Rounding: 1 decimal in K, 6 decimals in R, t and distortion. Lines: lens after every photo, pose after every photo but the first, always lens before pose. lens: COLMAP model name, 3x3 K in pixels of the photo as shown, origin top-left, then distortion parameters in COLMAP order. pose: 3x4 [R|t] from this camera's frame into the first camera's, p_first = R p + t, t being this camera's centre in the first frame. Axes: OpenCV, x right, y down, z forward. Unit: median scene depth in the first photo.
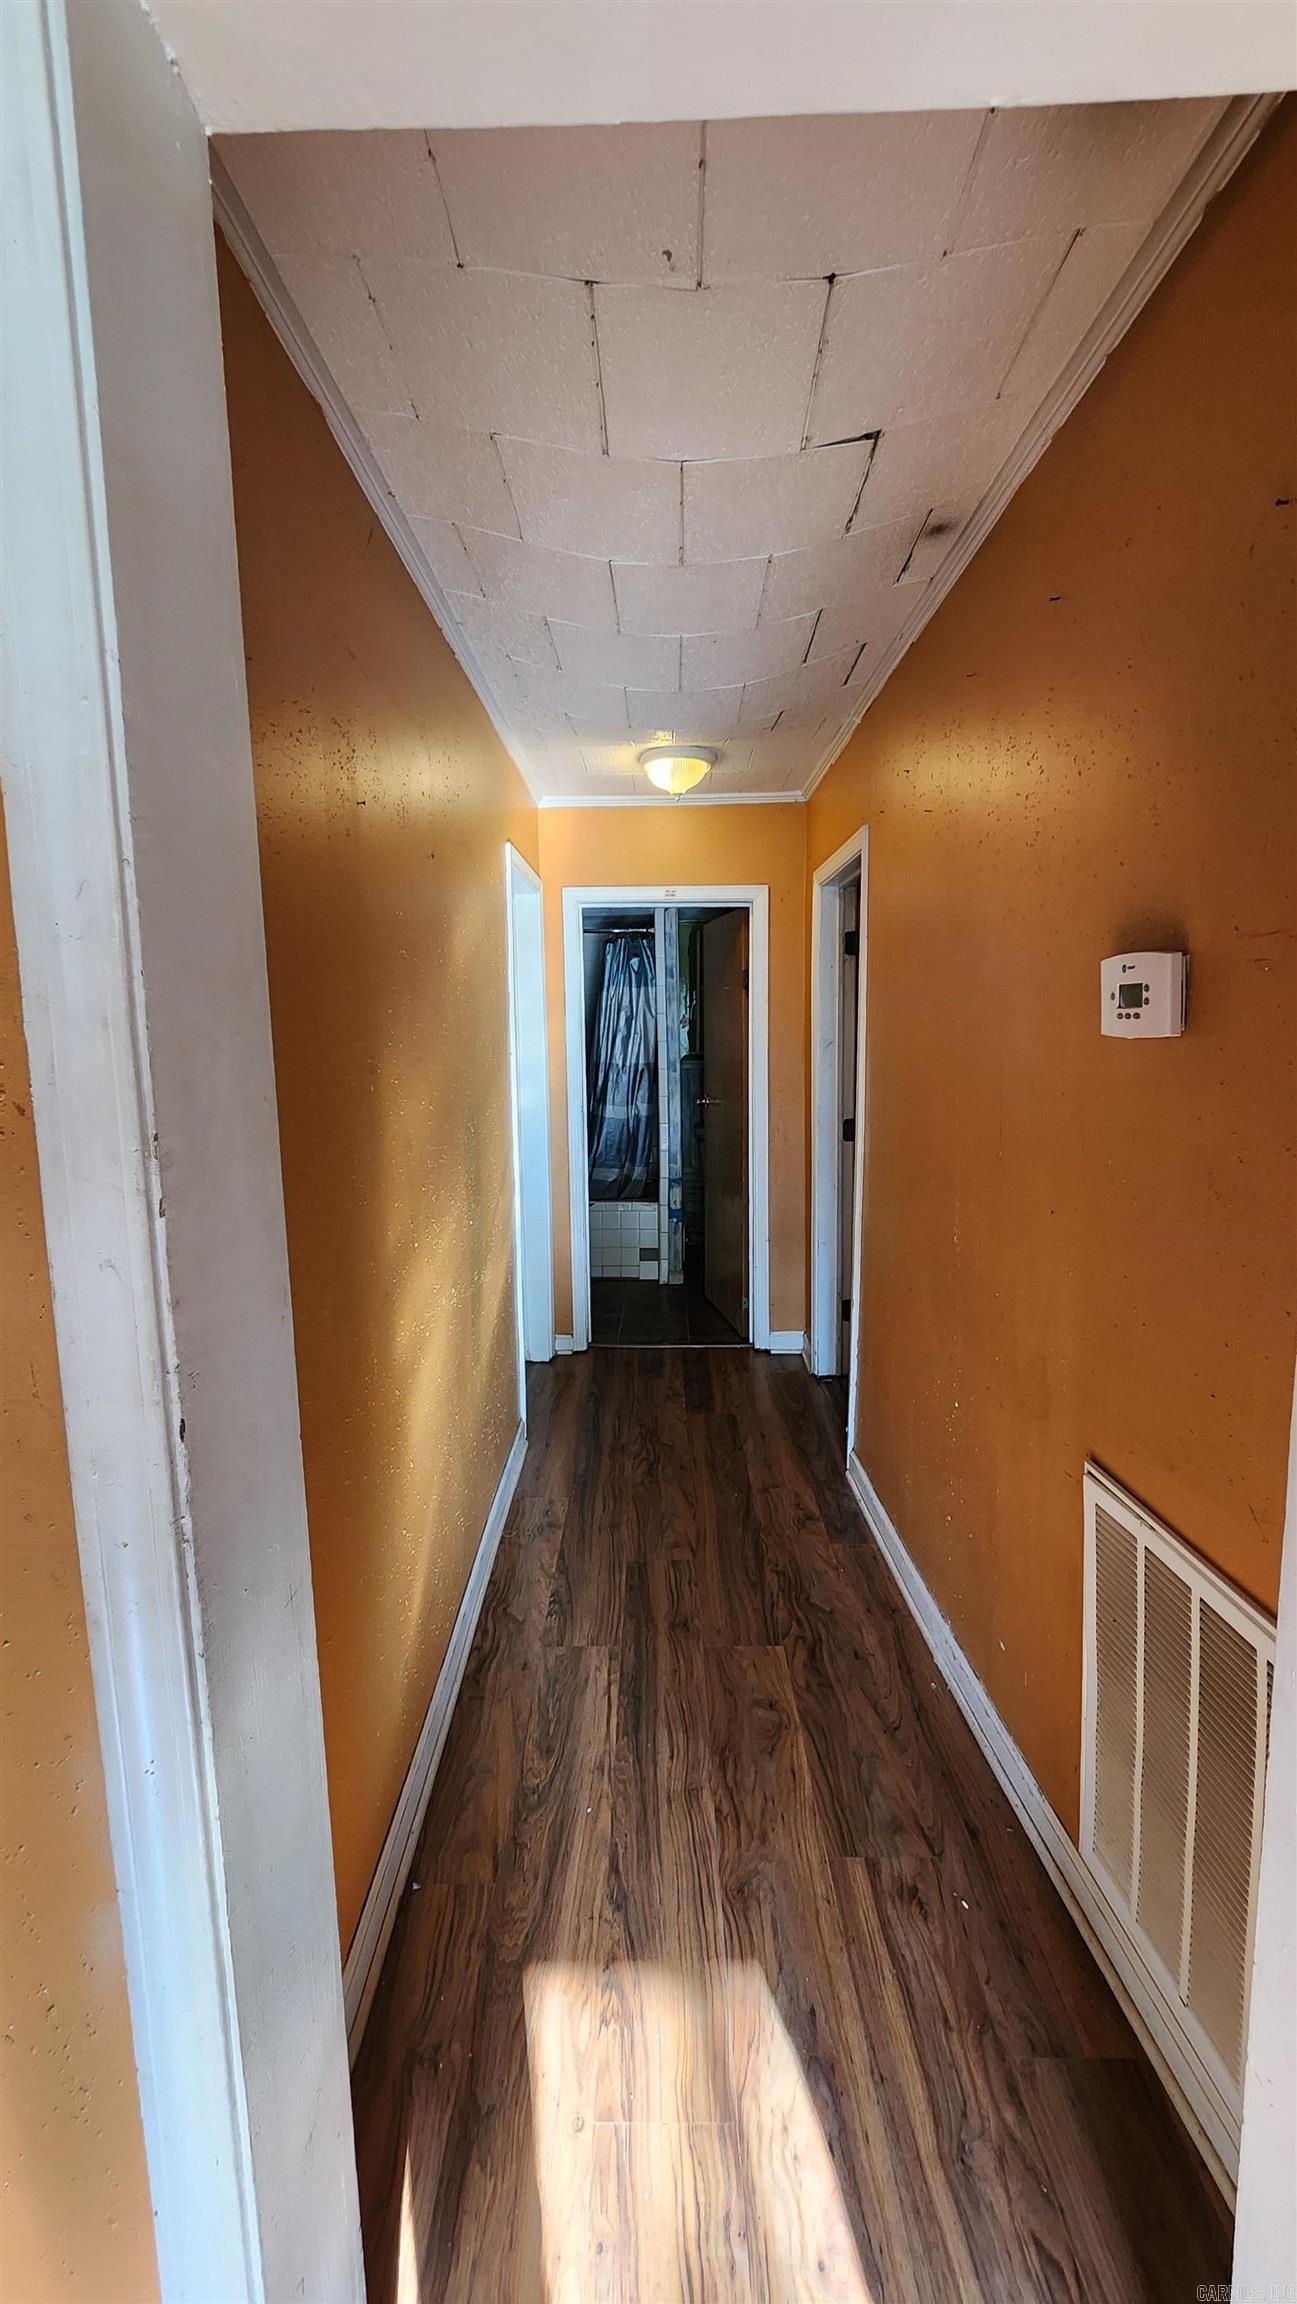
lens RADIAL K [[953.6, 0, 646.0], [0, 953.6, 1159.3], [0, 0, 1]] dist [0.000197, -0.000081]
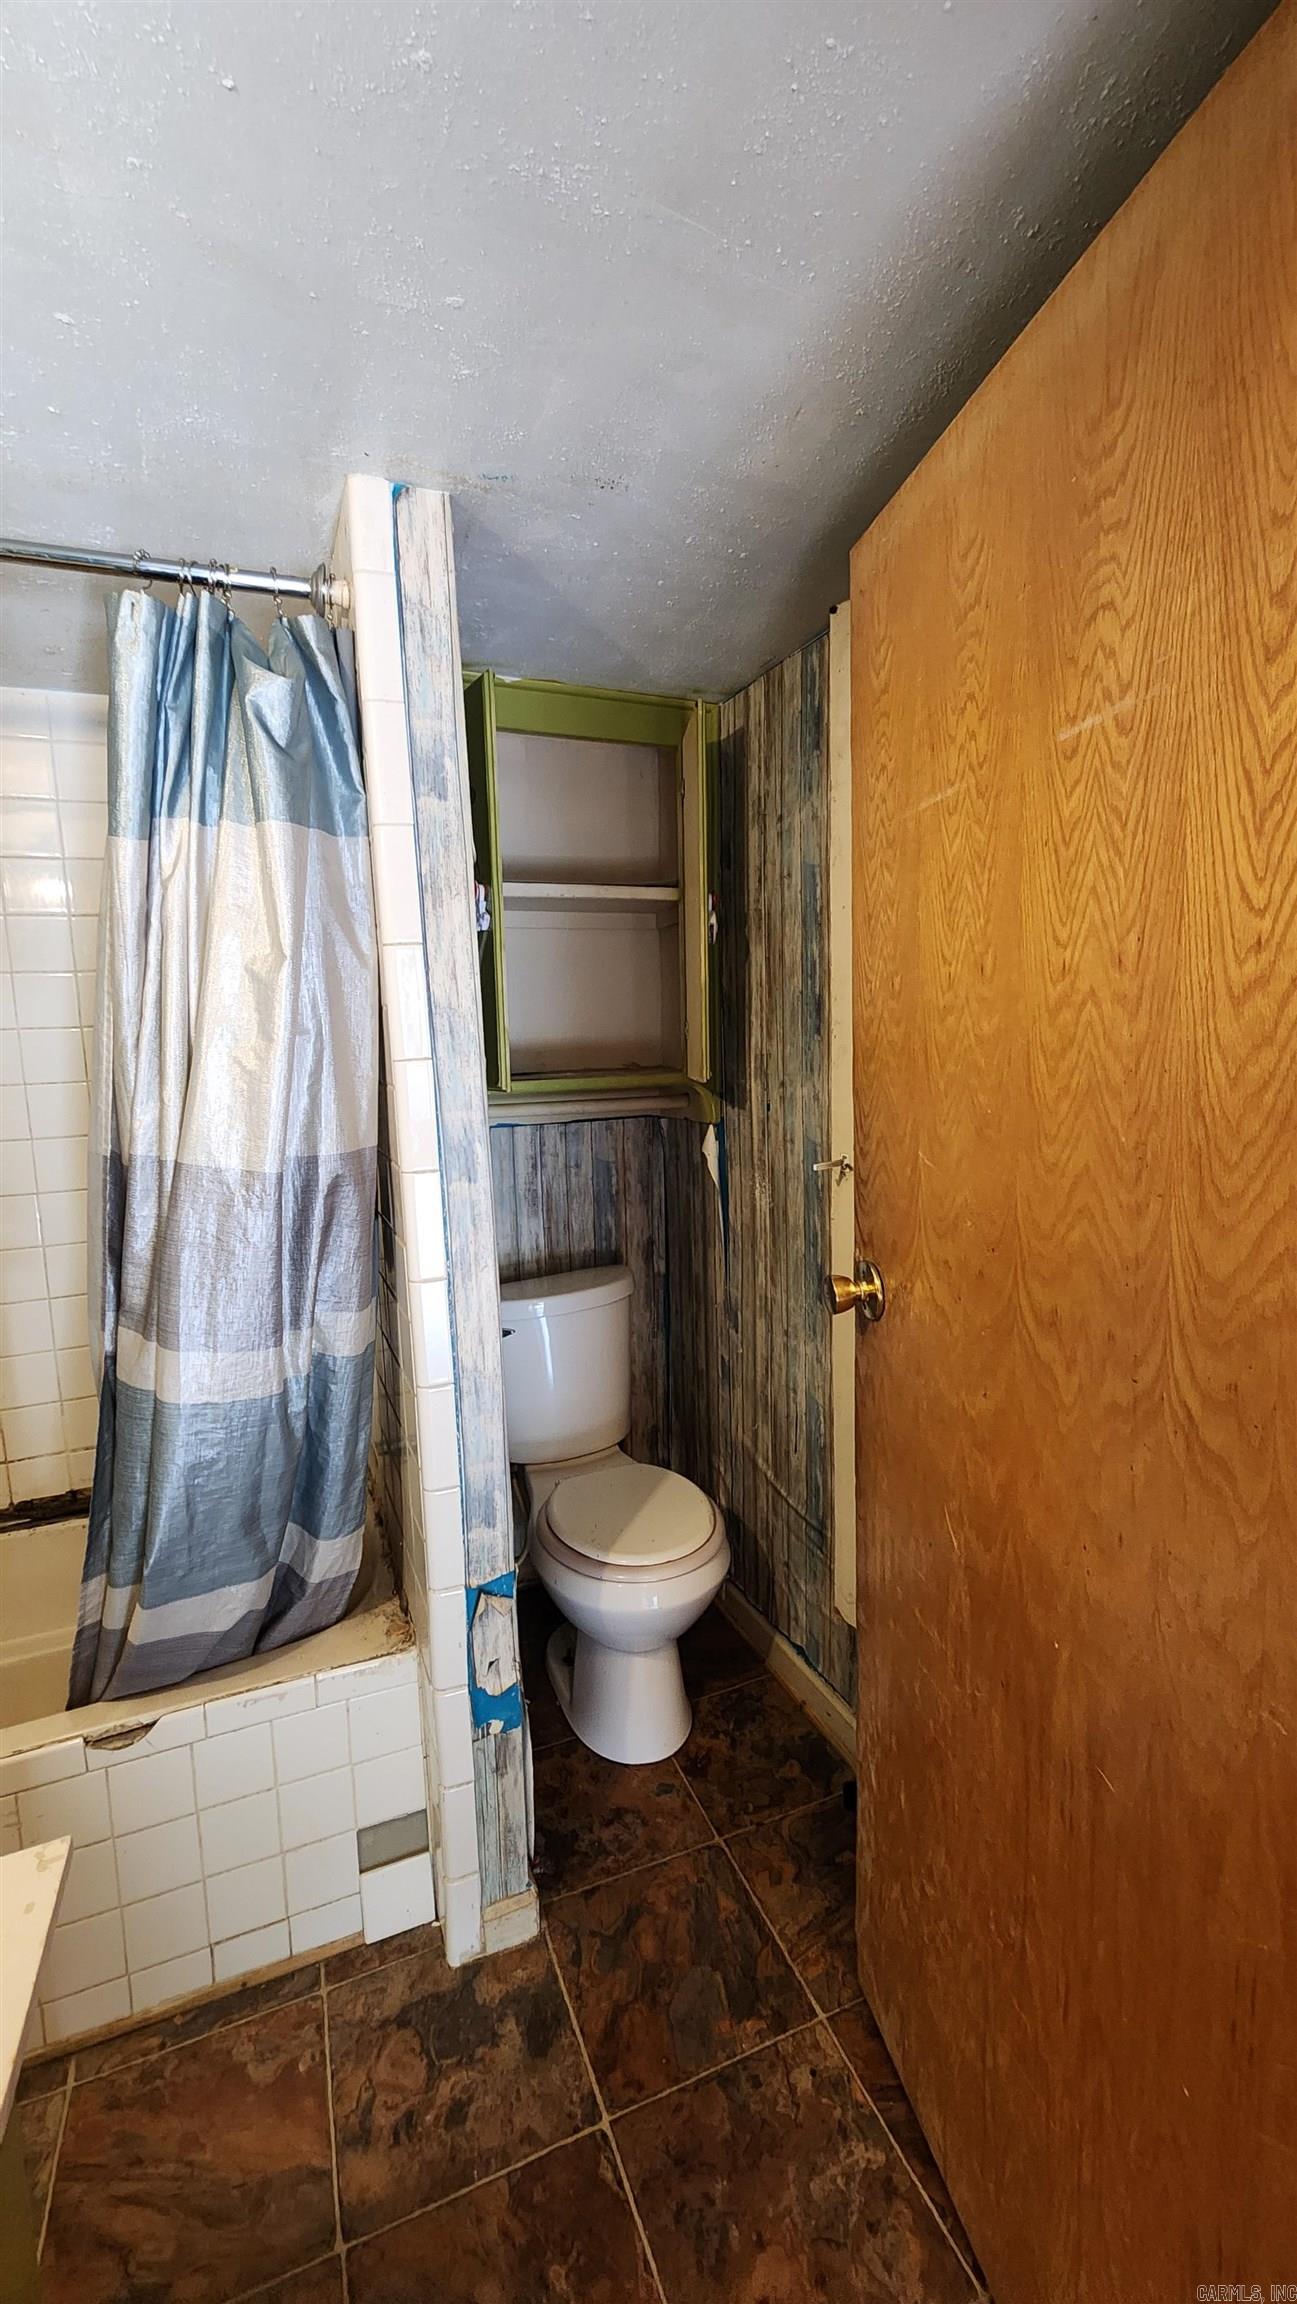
lens RADIAL K [[953.6, 0, 661.3], [0, 953.6, 1148.3], [0, 0, 1]] dist [0.000197, -0.000081]
pose [[0.923187, -0.064436, 0.378912, -0.017658], [0.067542, 0.997703, 0.005104, -0.096148], [-0.378371, 0.020880, 0.925418, 0.738084]]
